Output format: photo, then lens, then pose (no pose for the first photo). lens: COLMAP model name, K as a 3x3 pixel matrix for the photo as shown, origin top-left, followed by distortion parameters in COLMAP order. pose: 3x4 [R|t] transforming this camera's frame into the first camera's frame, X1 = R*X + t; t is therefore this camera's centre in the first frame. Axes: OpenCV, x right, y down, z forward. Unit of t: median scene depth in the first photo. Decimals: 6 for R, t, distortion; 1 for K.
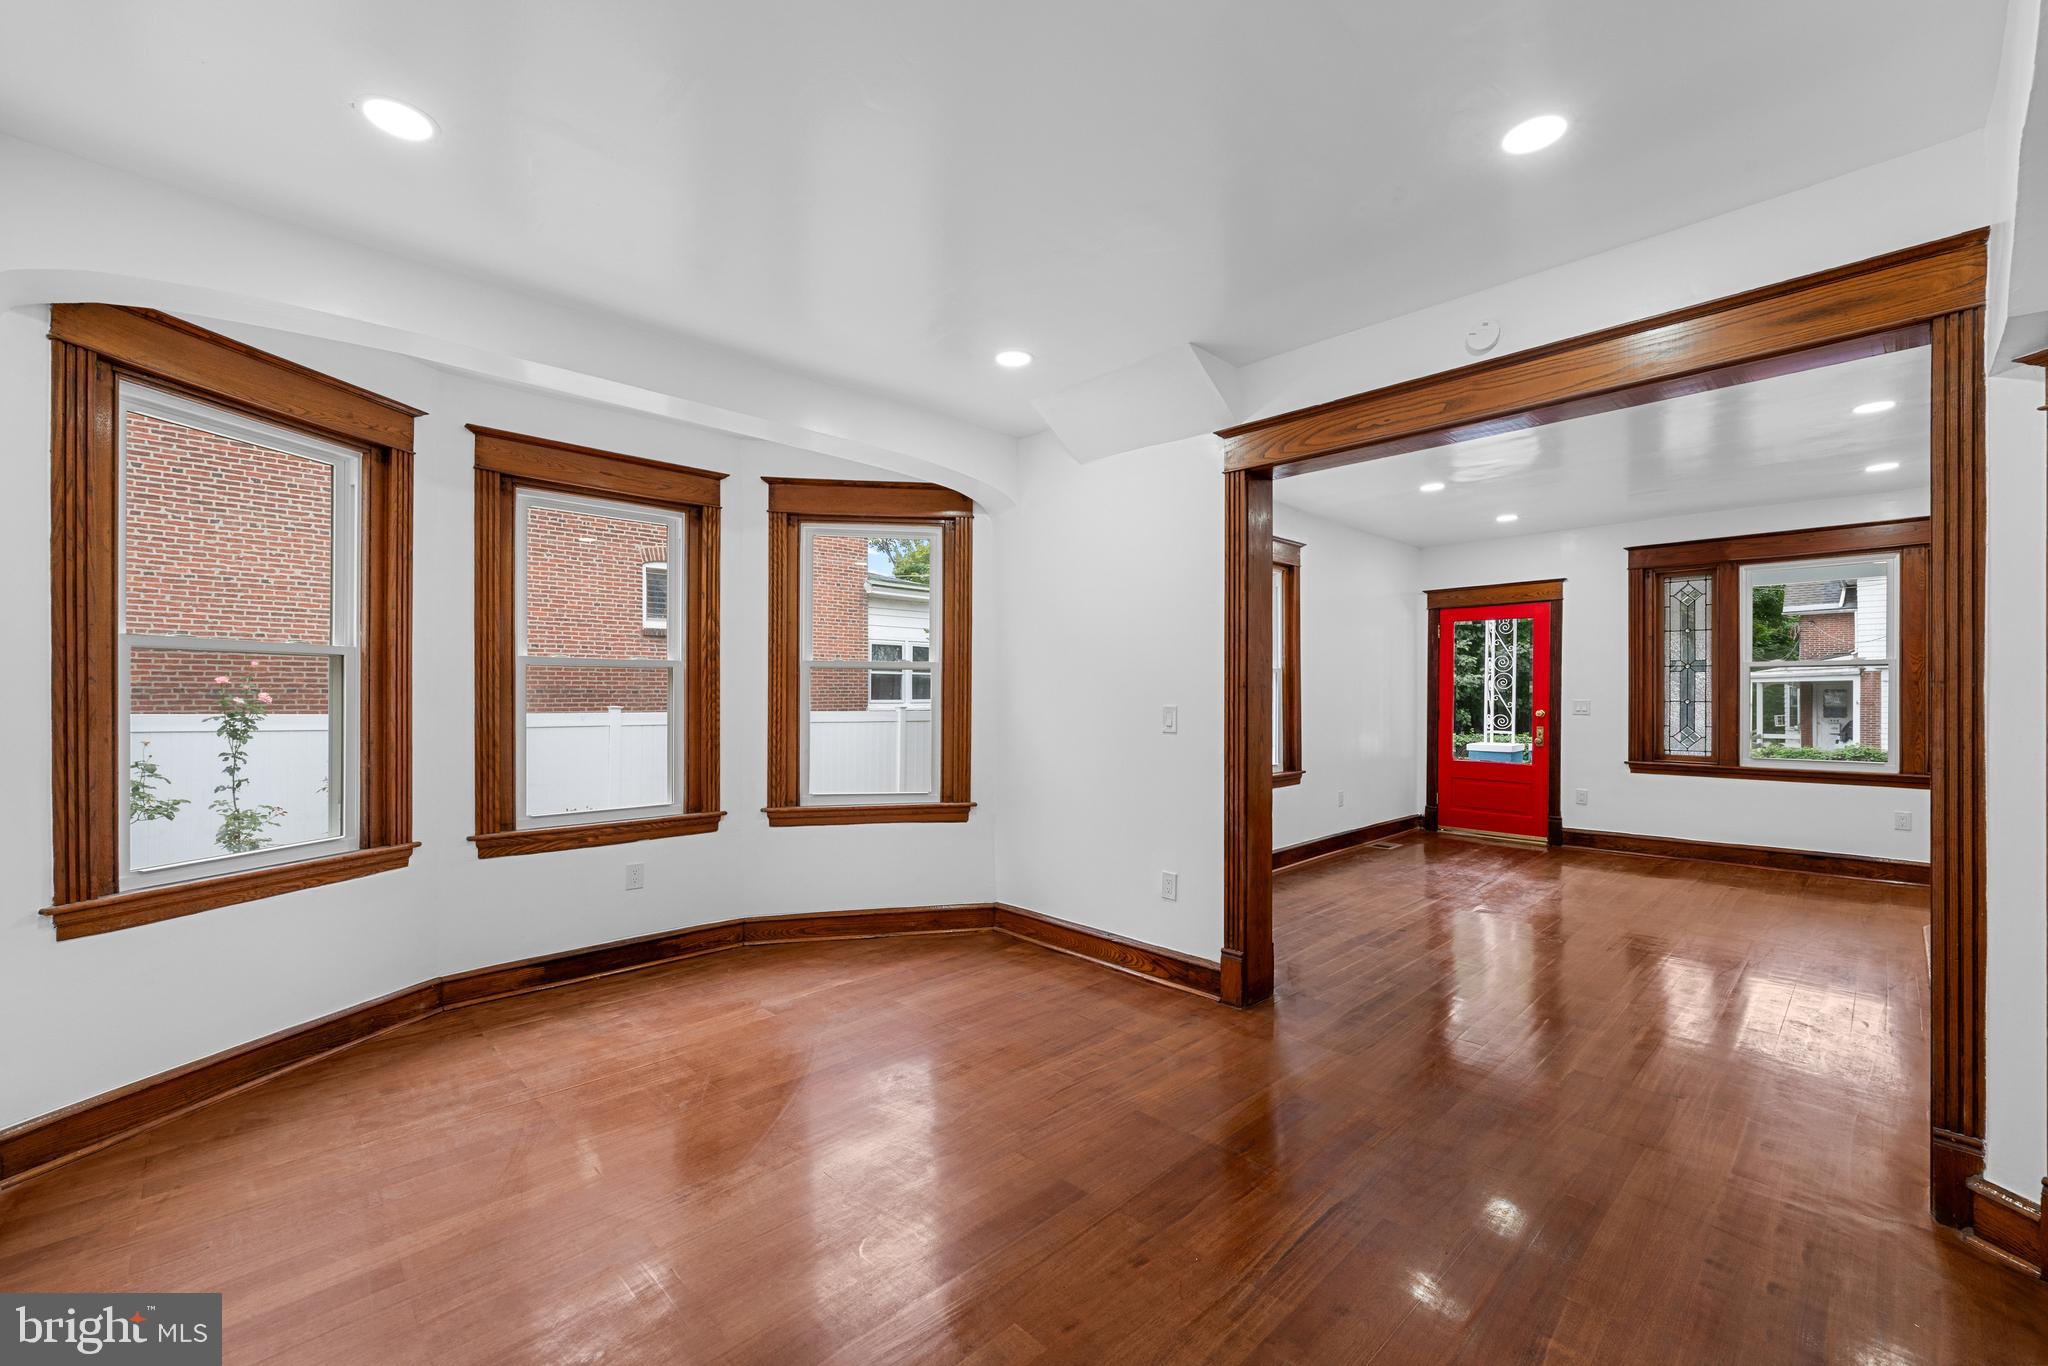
lens RADIAL K [[827.4, 0, 1008.2], [0, 827.4, 694.3], [0, 0, 1]] dist [0.000537, -0.000991]
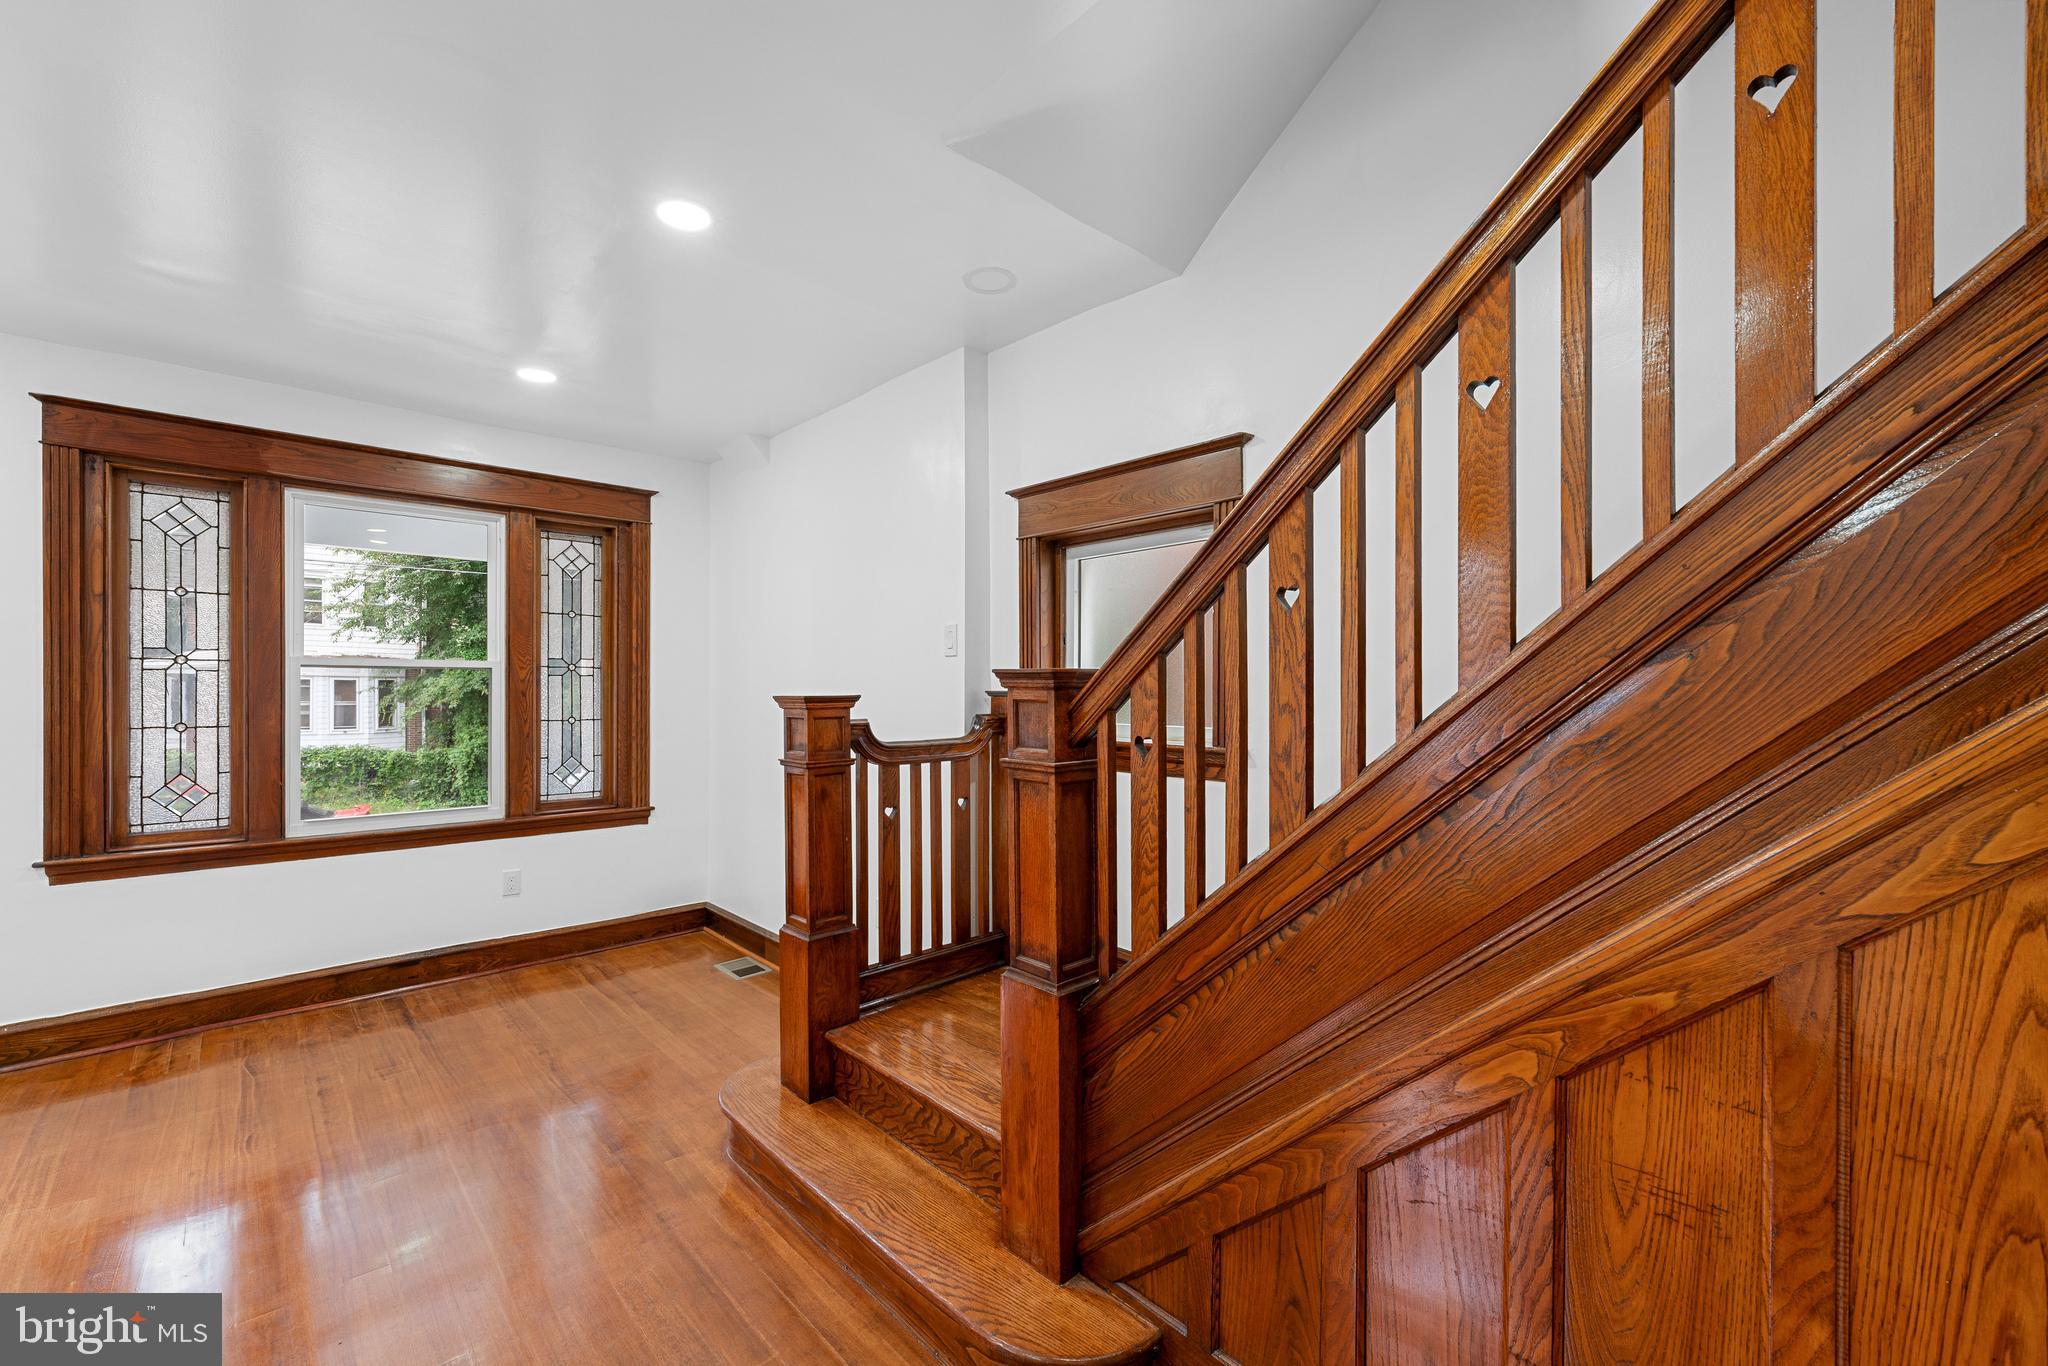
lens RADIAL K [[827.4, 0, 1008.9], [0, 827.4, 691.9], [0, 0, 1]] dist [0.000537, -0.000991]
pose [[0.000307, -0.005443, 0.999985, 0.295627], [-0.004468, 0.999975, 0.005444, -0.018288], [-0.999990, -0.004469, 0.000282, 0.470679]]
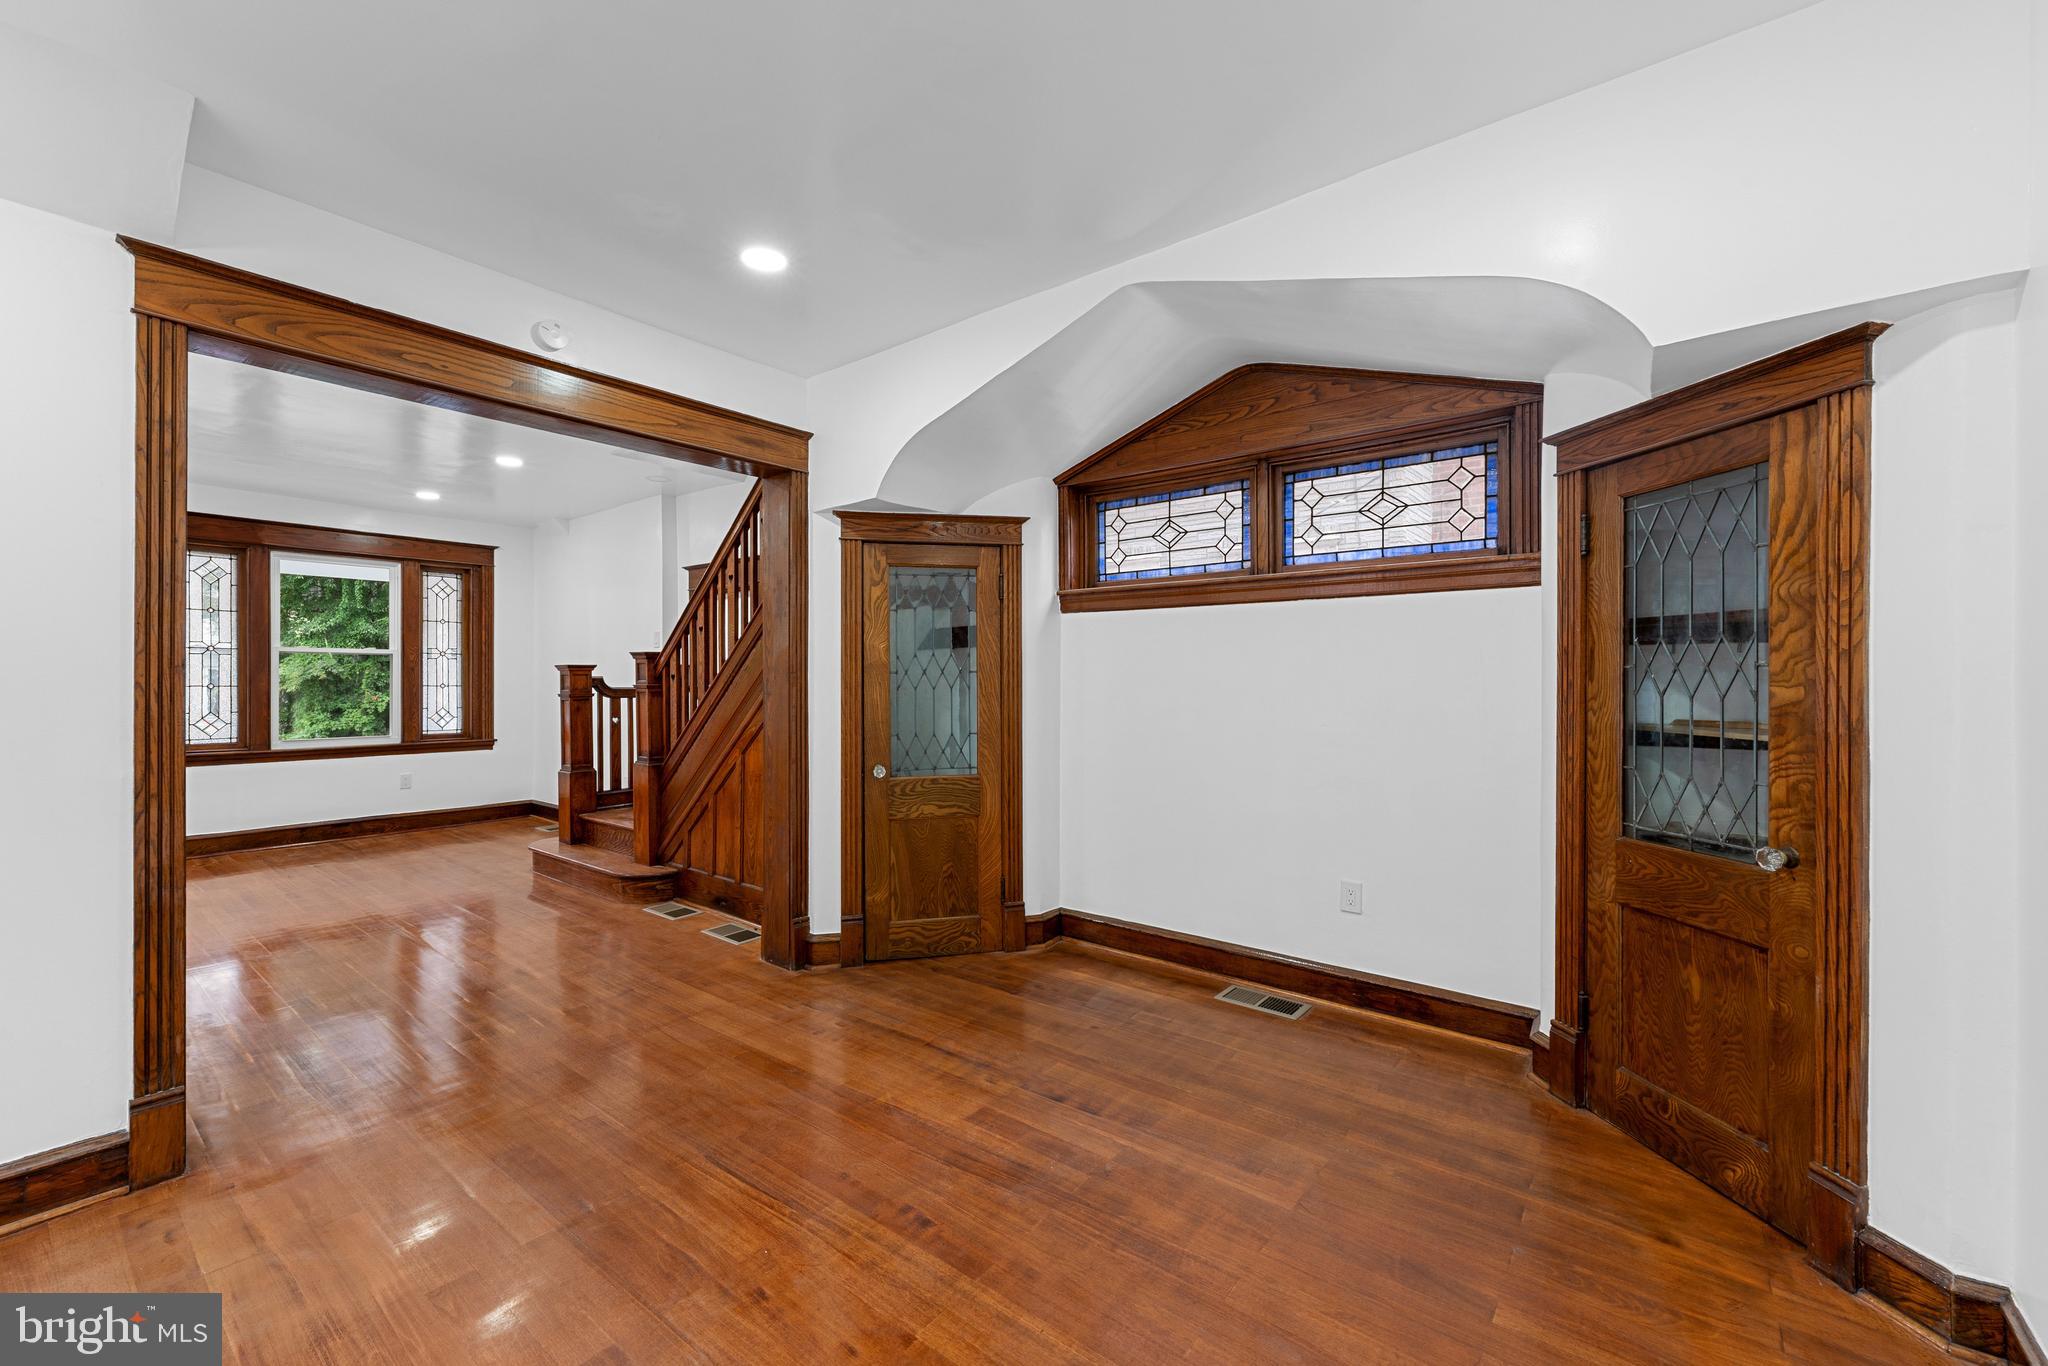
lens RADIAL K [[827.4, 0, 1008.5], [0, 827.4, 679.6], [0, 0, 1]] dist [0.000537, -0.000991]
pose [[-0.146532, -0.000831, 0.989206, -0.227518], [-0.000802, 0.999999, 0.000722, 0.000061], [-0.989206, -0.000688, -0.146532, 0.243897]]
